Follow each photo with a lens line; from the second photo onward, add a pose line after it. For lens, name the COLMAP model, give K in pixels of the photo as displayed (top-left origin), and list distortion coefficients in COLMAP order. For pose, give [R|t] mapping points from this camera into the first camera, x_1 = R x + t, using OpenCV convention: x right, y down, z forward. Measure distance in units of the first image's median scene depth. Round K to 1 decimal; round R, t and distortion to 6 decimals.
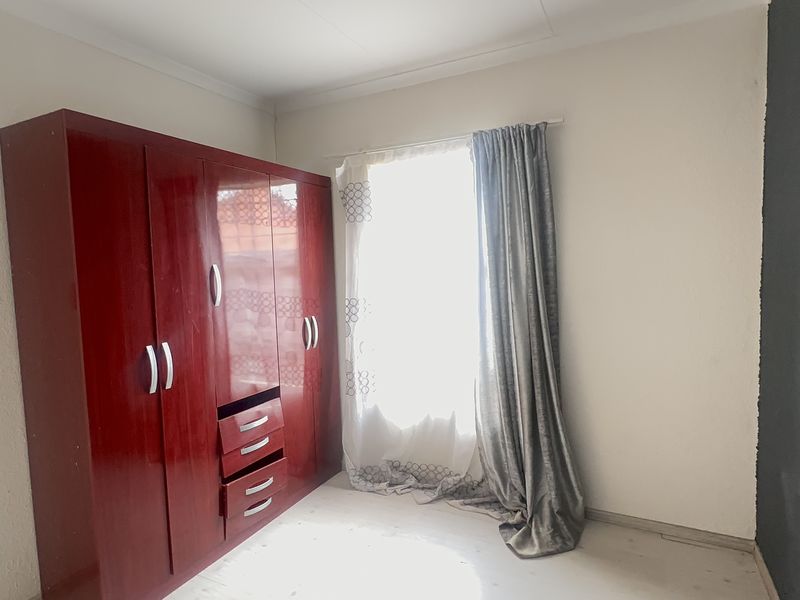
lens RADIAL K [[470.3, 0, 400.0], [0, 470.3, 300.0], [0, 0, 1]] dist [0.001196, 0.000341]
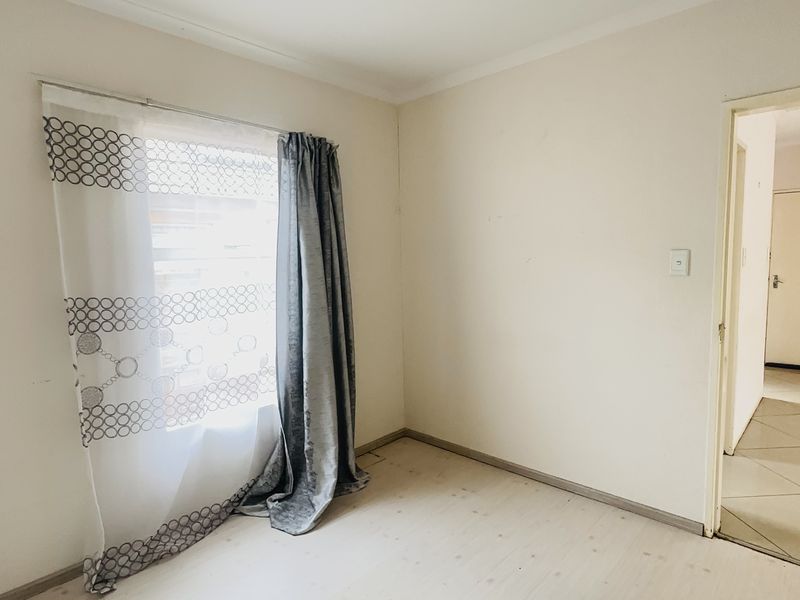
lens RADIAL K [[470.3, 0, 400.0], [0, 470.3, 300.0], [0, 0, 1]] dist [0.001196, 0.000341]
pose [[0.285183, -0.043895, 0.957467, -0.821955], [0.058490, 0.997886, 0.028327, 0.005268], [-0.956687, 0.047924, 0.287147, 0.515256]]
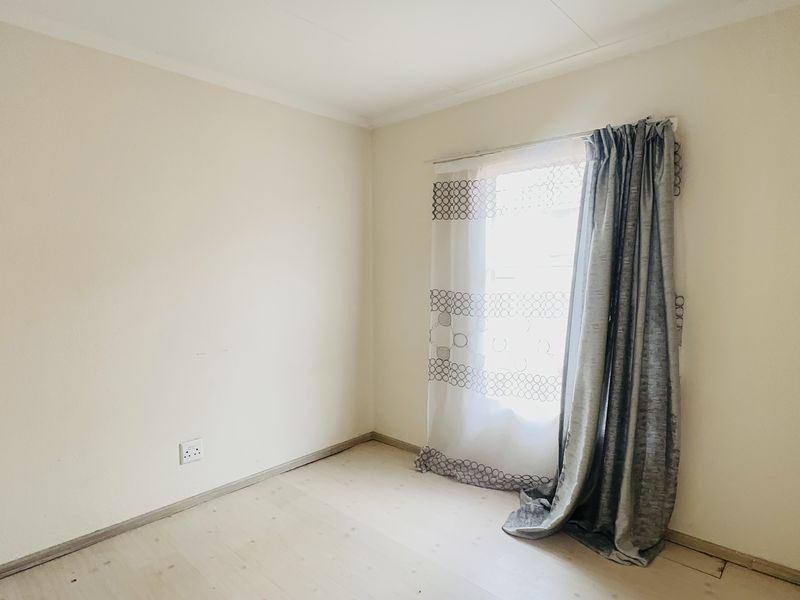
lens RADIAL K [[470.3, 0, 400.0], [0, 470.3, 300.0], [0, 0, 1]] dist [0.001196, 0.000341]
pose [[0.961348, 0.063741, -0.267857, 0.088219], [-0.059811, 0.997949, 0.022813, -0.004162], [0.268762, -0.005911, 0.963189, -0.045766]]
